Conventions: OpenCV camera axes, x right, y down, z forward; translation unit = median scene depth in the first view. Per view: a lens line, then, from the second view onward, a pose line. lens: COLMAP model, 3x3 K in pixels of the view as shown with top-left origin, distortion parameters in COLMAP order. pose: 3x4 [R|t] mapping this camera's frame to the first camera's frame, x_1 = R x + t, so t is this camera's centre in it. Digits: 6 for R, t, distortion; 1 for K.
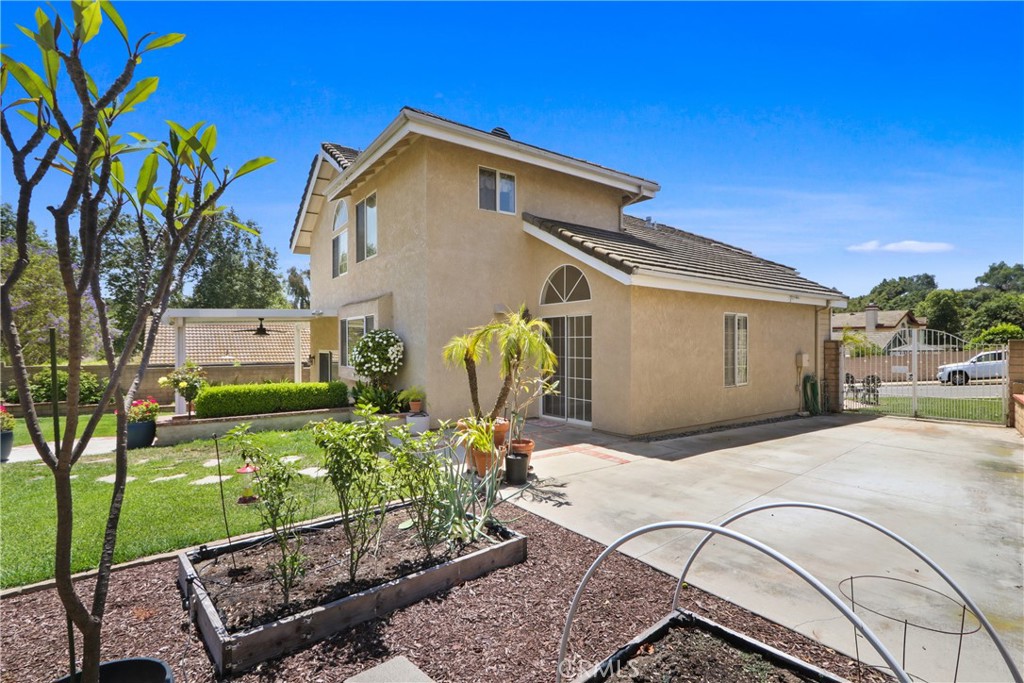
lens RADIAL K [[484.0, 0, 525.3], [0, 484.0, 337.8], [0, 0, 1]] dist [-0.019056, 0.000503]
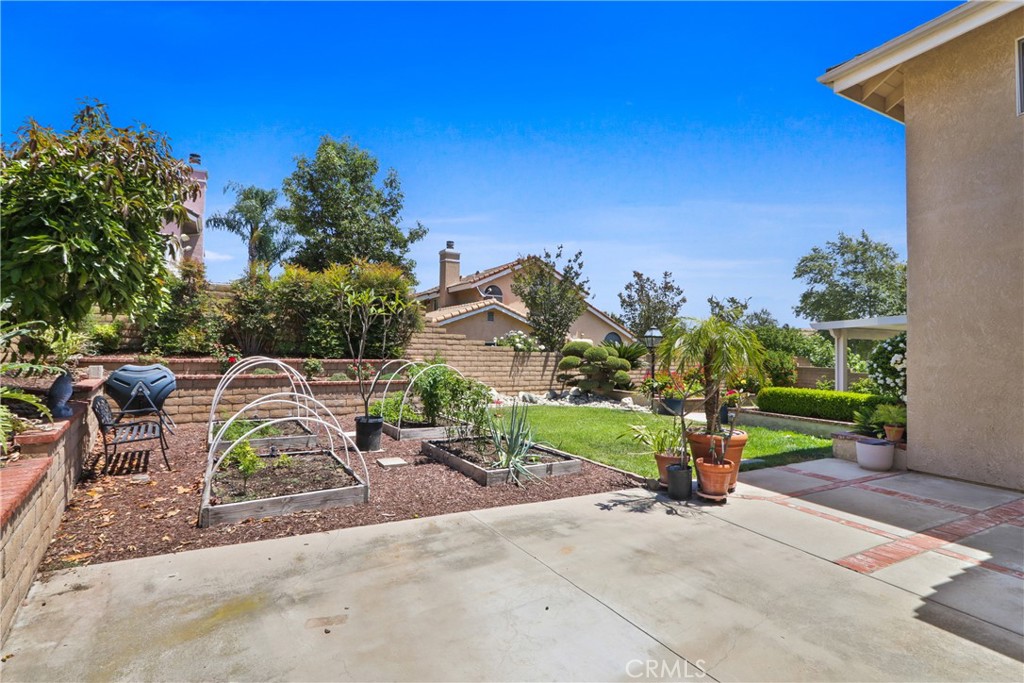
lens RADIAL K [[481.5, 0, 523.4], [0, 481.5, 323.4], [0, 0, 1]] dist [-0.014153, 0.000258]
pose [[-0.179098, -0.064623, -0.981707, 0.975711], [-0.001649, 0.997859, -0.065385, 0.034764], [0.983830, -0.010091, -0.178821, 0.916270]]
